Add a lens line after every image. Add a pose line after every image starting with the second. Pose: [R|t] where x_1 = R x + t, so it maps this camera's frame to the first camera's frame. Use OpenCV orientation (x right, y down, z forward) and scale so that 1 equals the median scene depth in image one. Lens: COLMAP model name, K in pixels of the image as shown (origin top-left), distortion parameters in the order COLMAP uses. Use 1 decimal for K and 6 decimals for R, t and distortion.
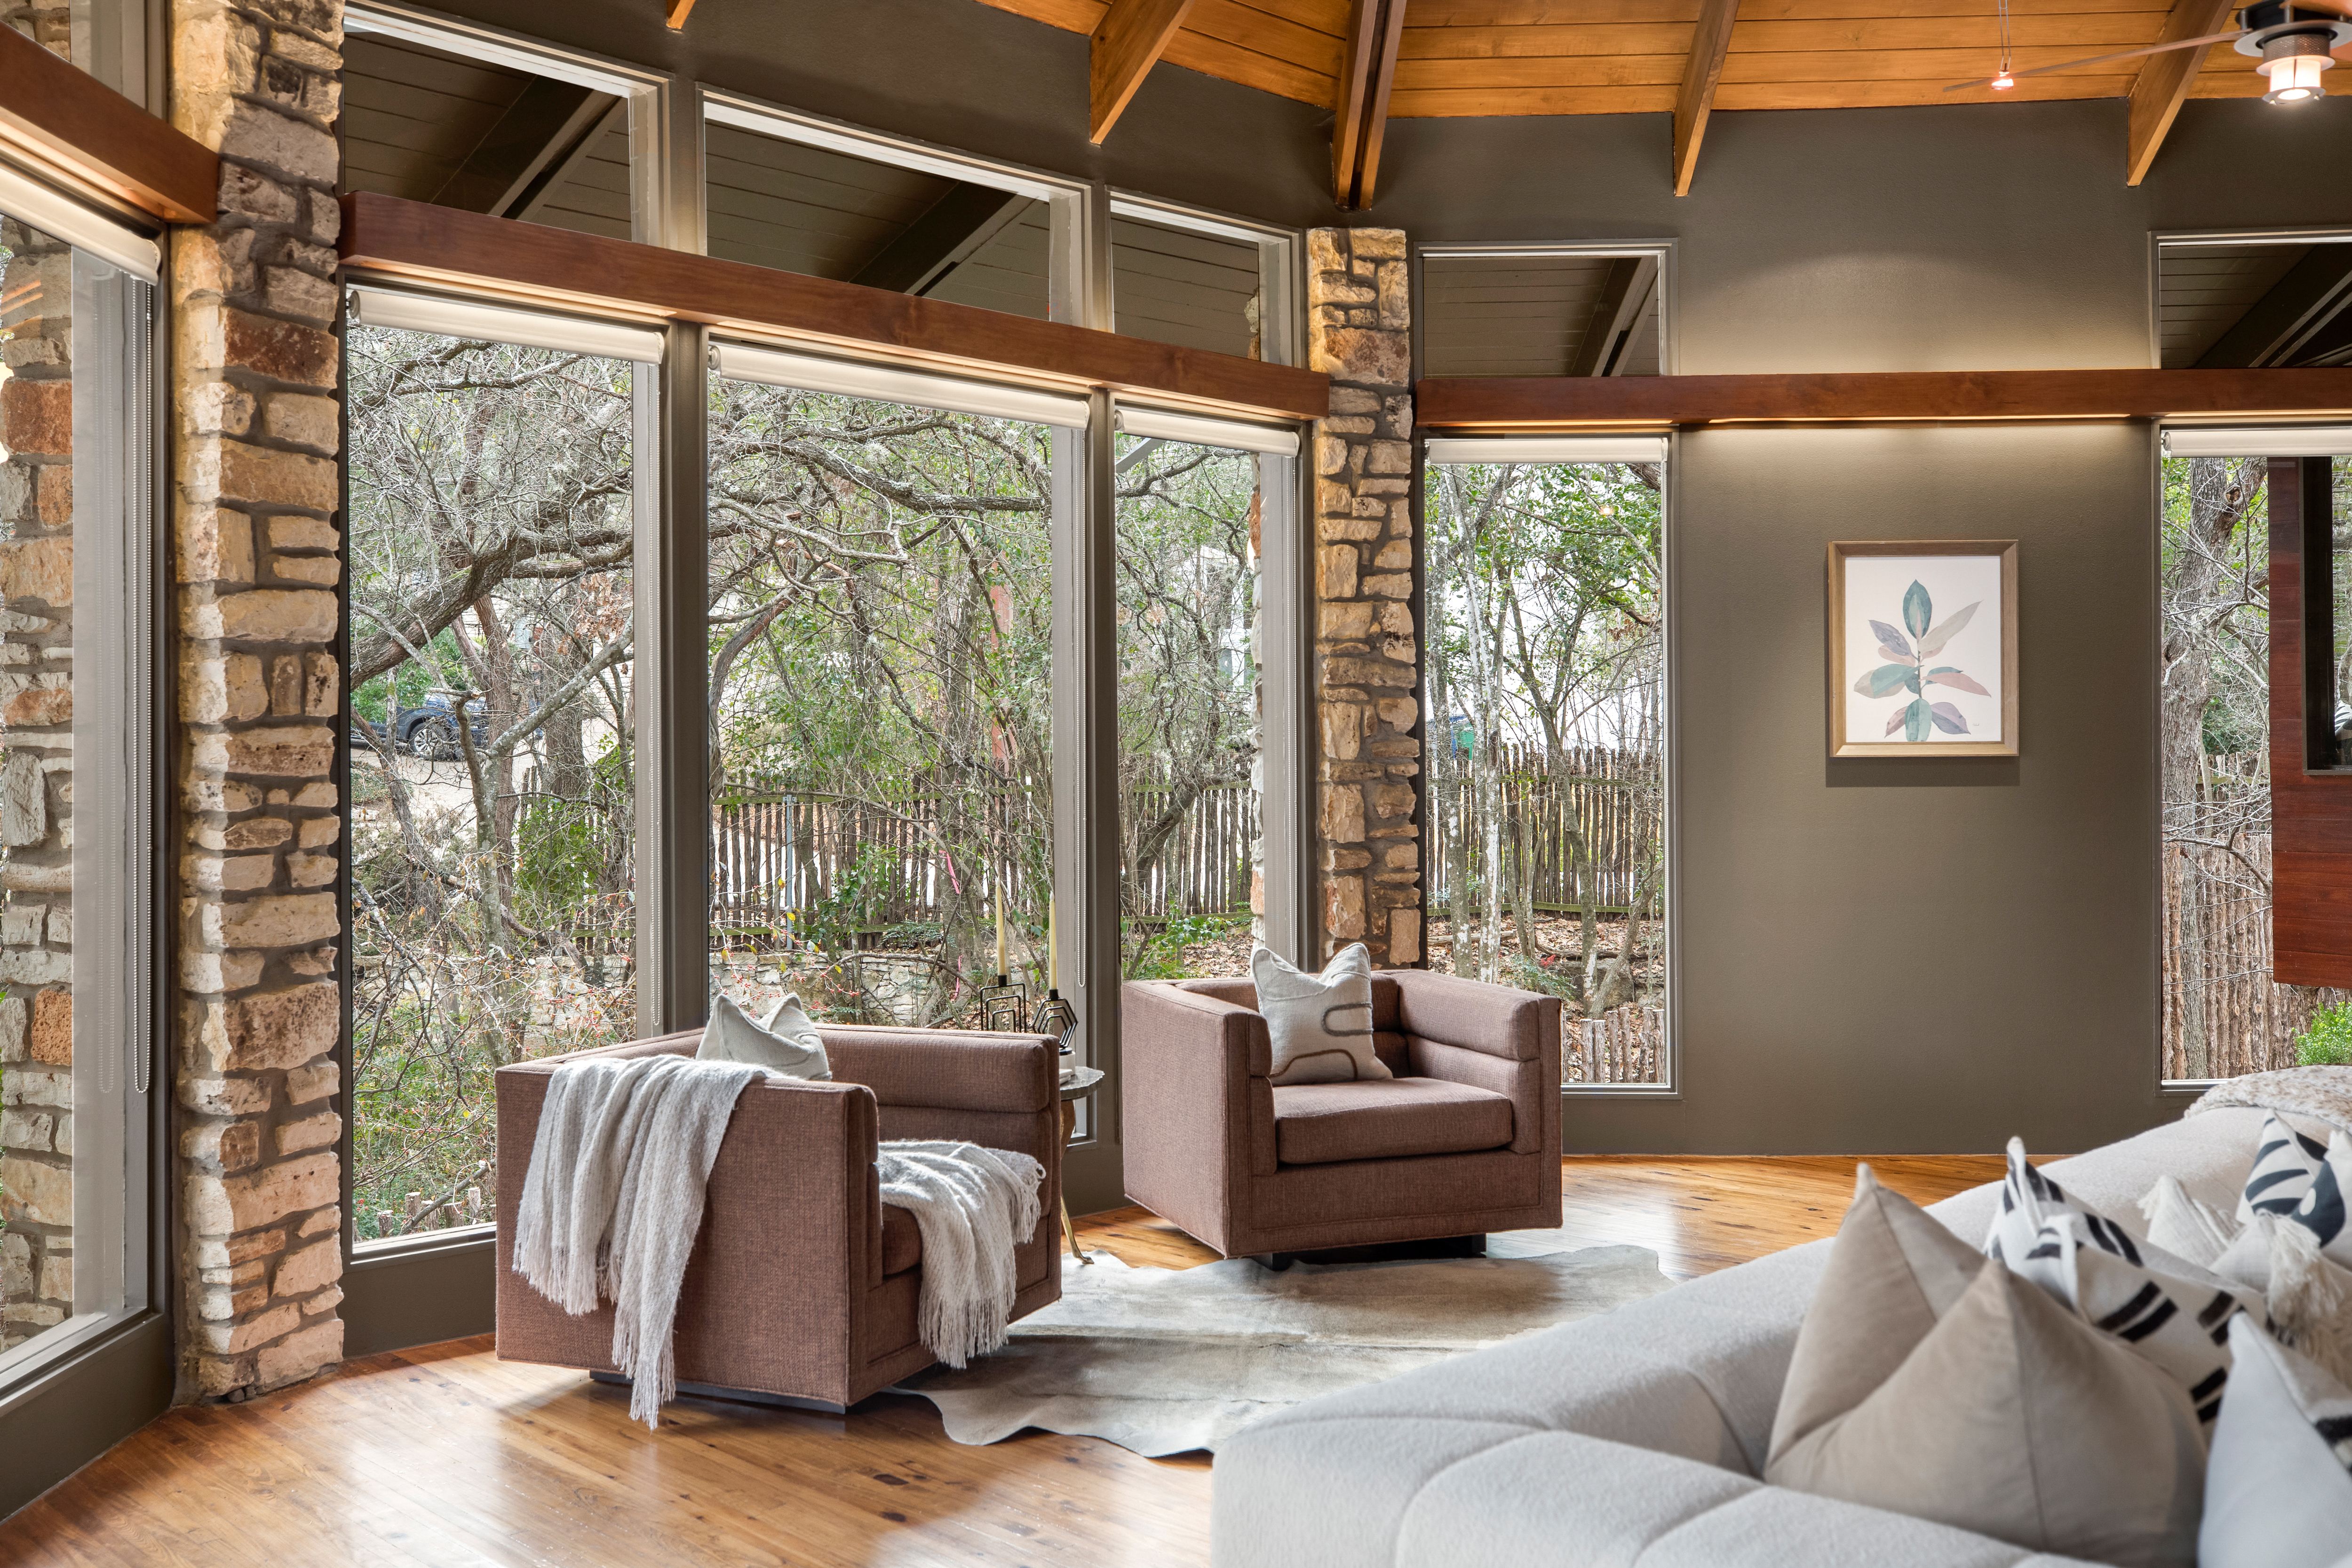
lens RADIAL K [[2198.6, 0, 1172.7], [0, 2198.6, 749.8], [0, 0, 1]] dist [-0.009389, -0.006898]
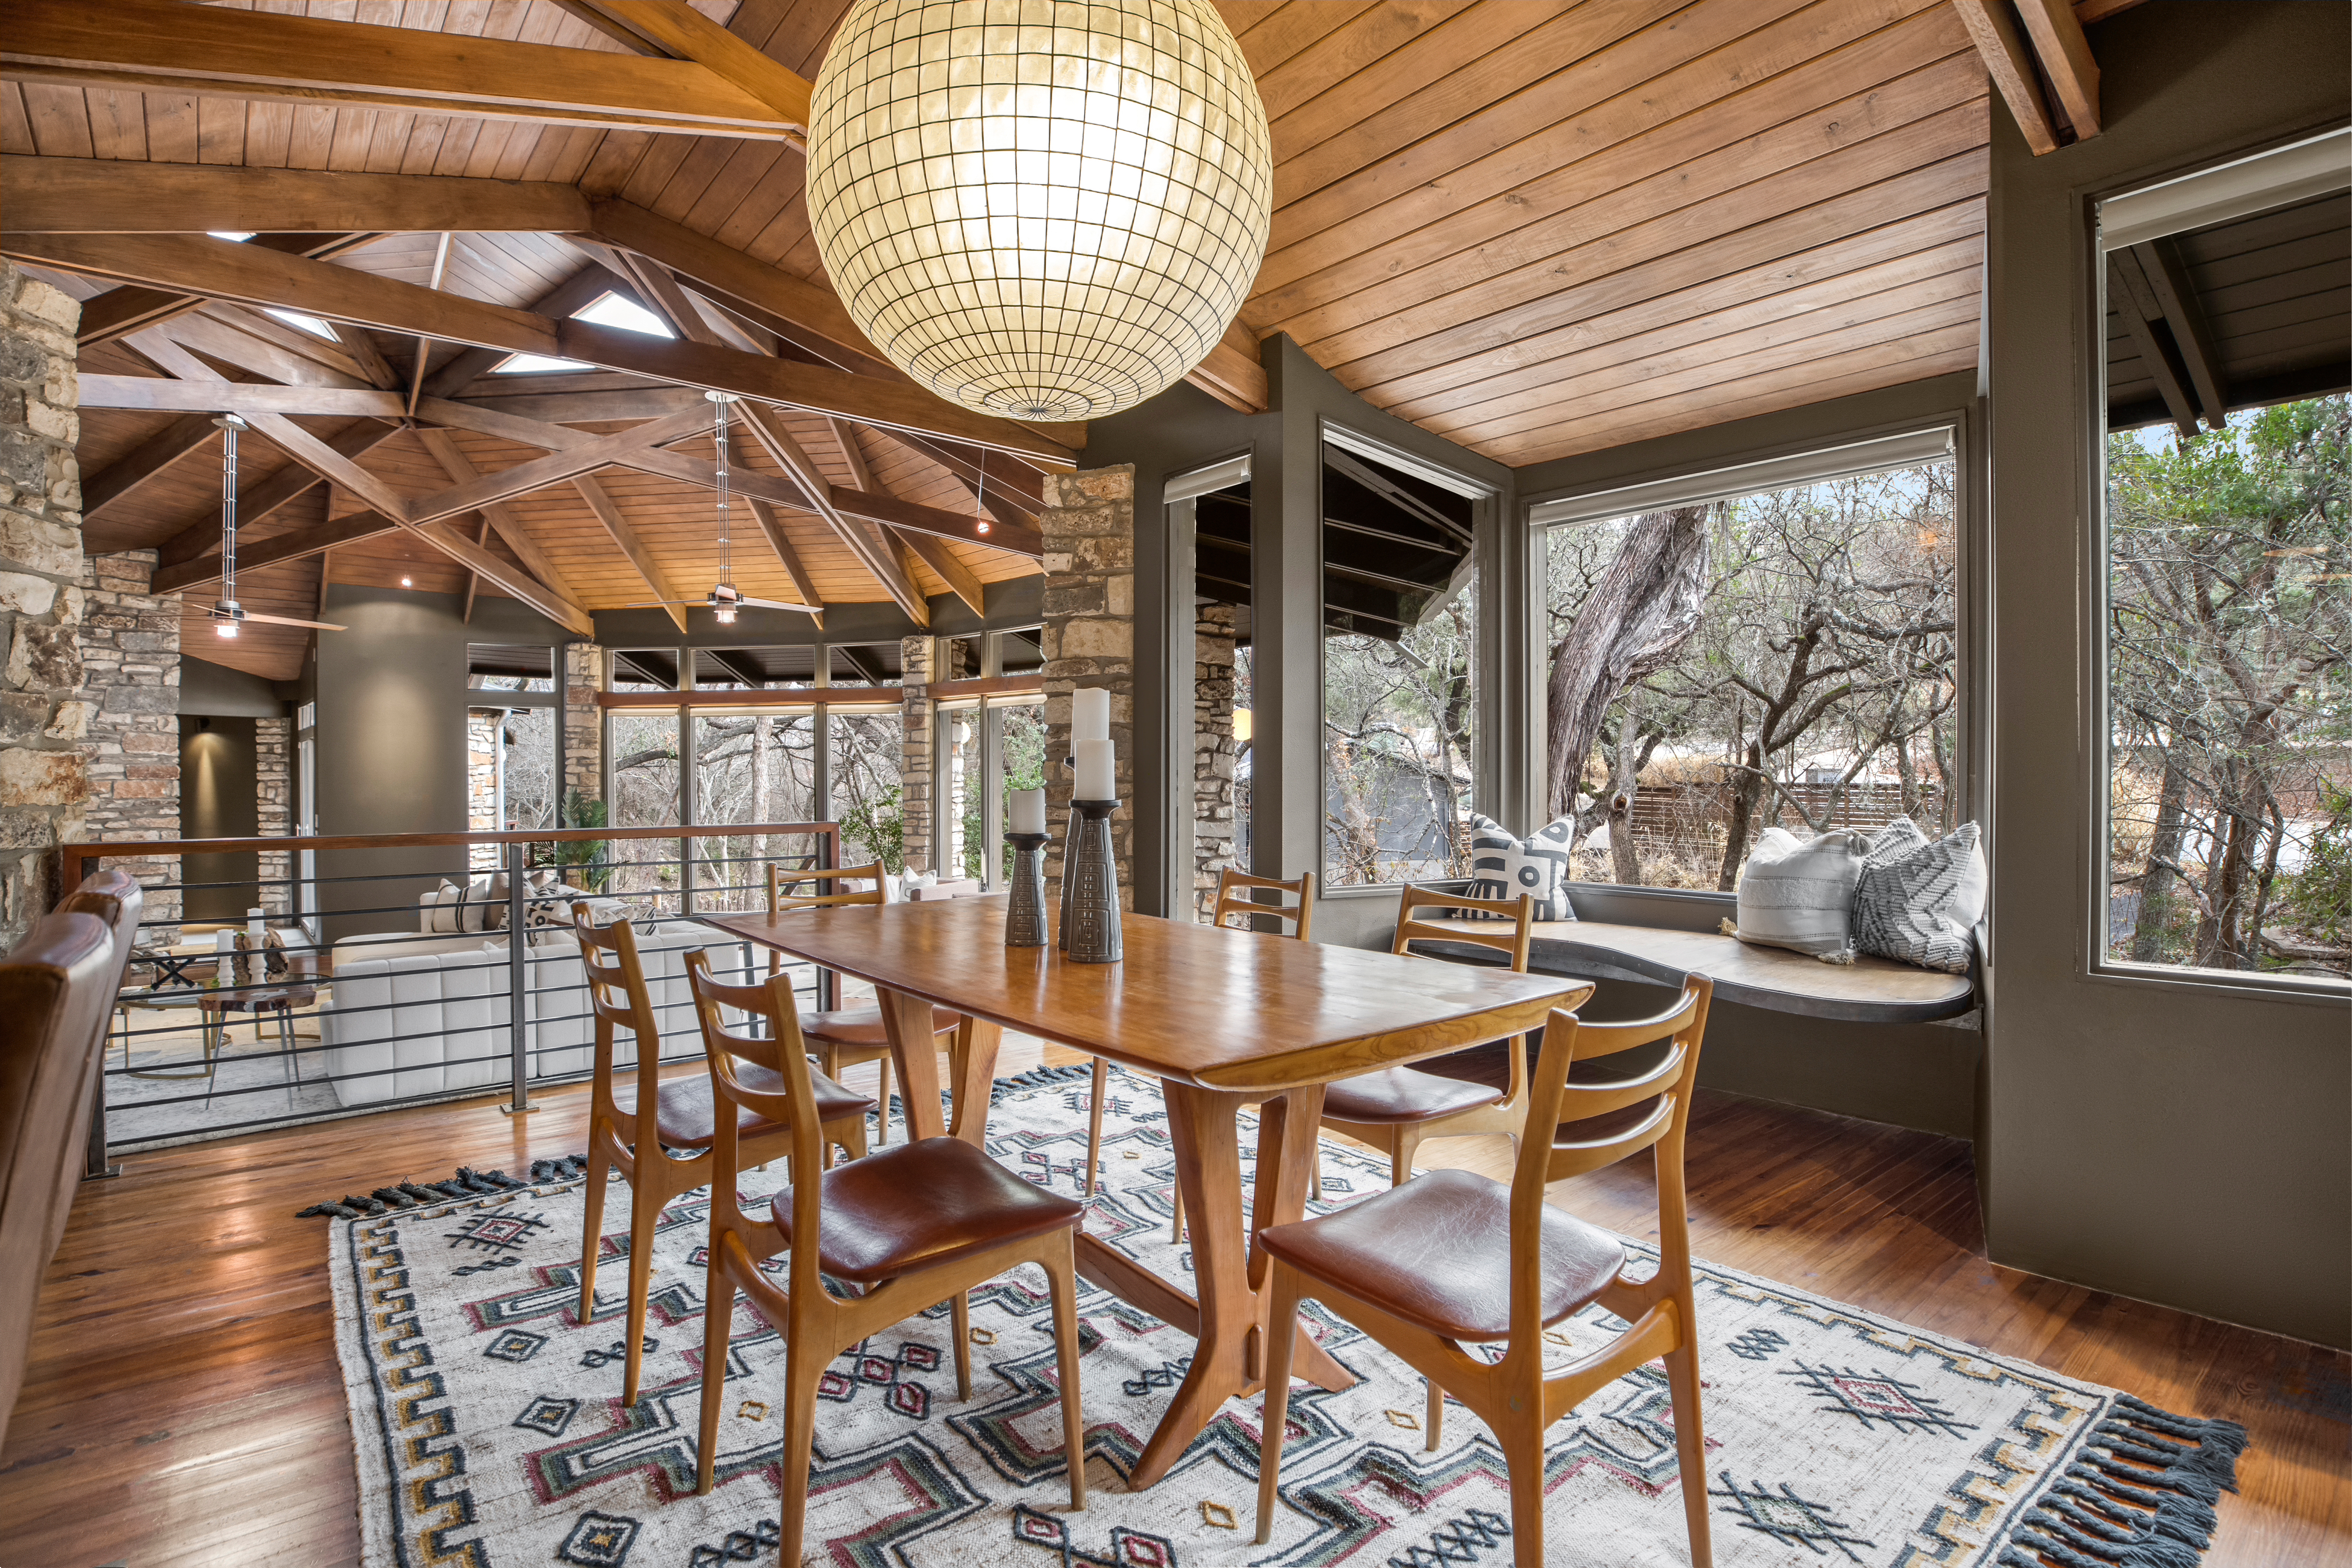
lens RADIAL K [[1190.0, 0, 1178.8], [0, 1190.0, 770.8], [0, 0, 1]] dist [-0.057738, 0.020044]
pose [[-0.079784, 0.012320, -0.996736, 1.377679], [0.007951, 0.999900, 0.011723, -0.065199], [0.996780, -0.006990, -0.079874, 1.152326]]
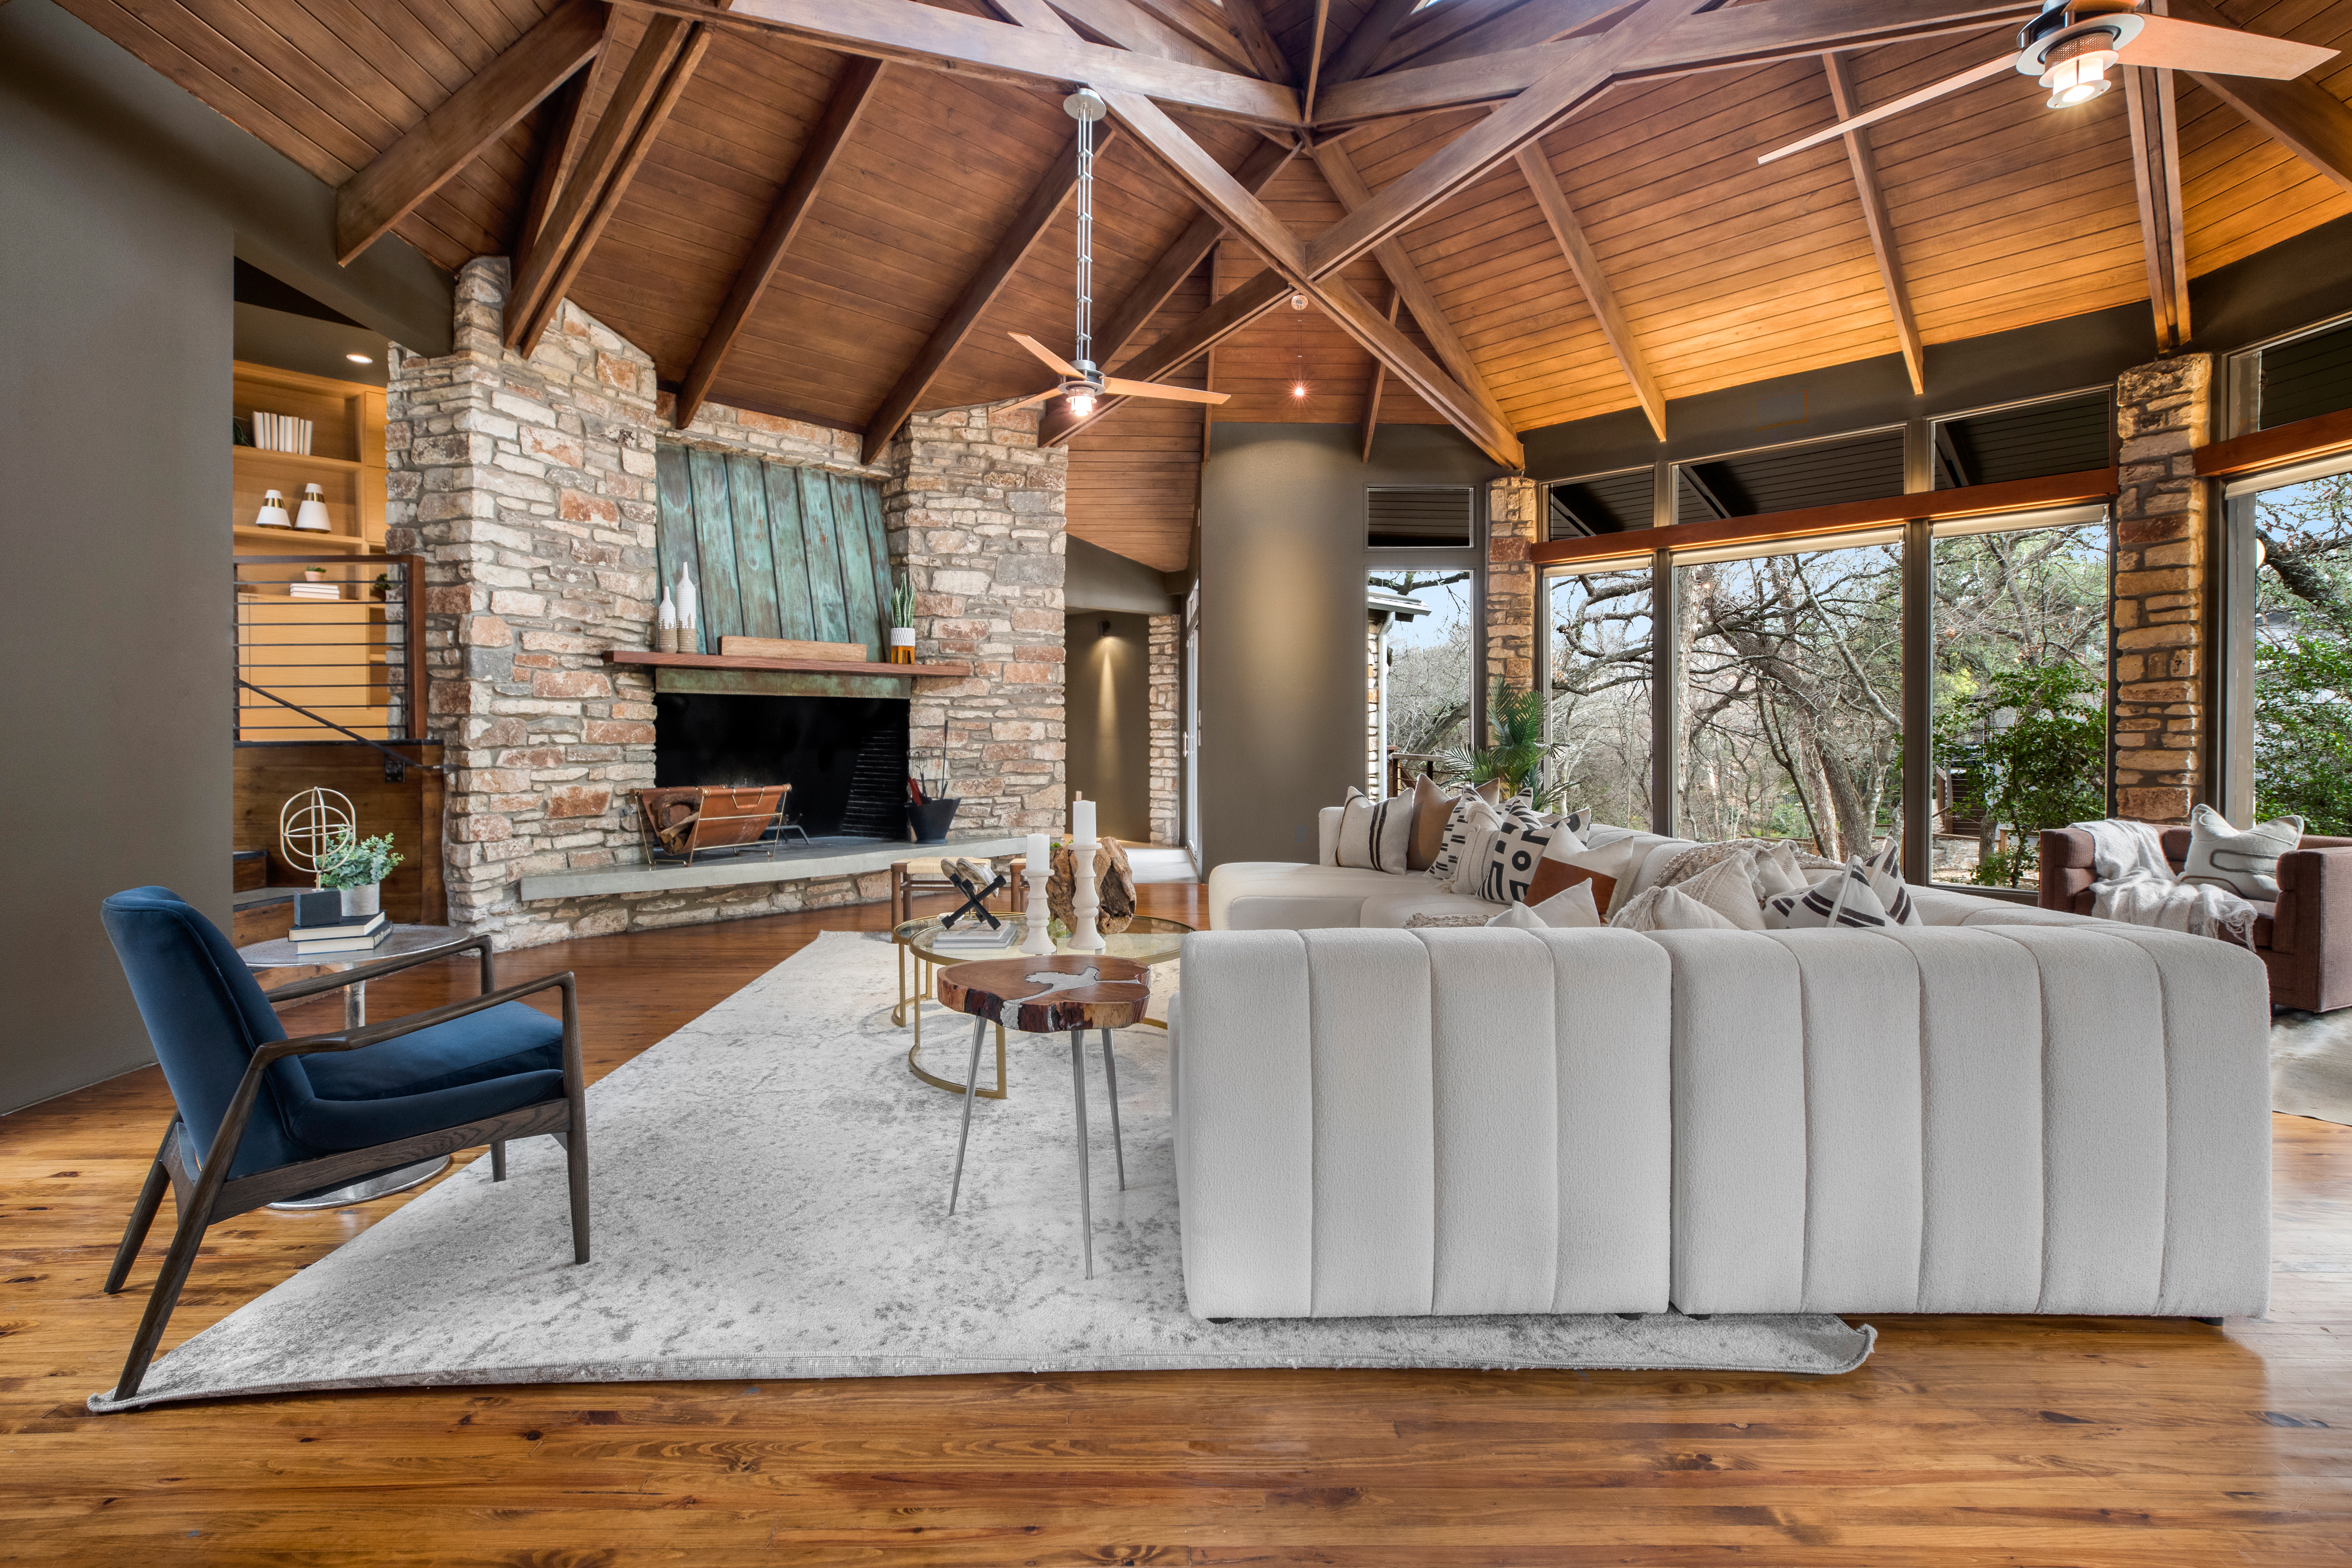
lens RADIAL K [[1121.8, 0, 1164.0], [0, 1121.8, 734.3], [0, 0, 1]] dist [0.020512, 0.000116]
pose [[-0.693811, 0.009780, -0.720090, 0.837544], [0.008604, 0.999949, 0.005291, 0.020902], [0.720105, -0.002525, -0.693860, 0.702607]]
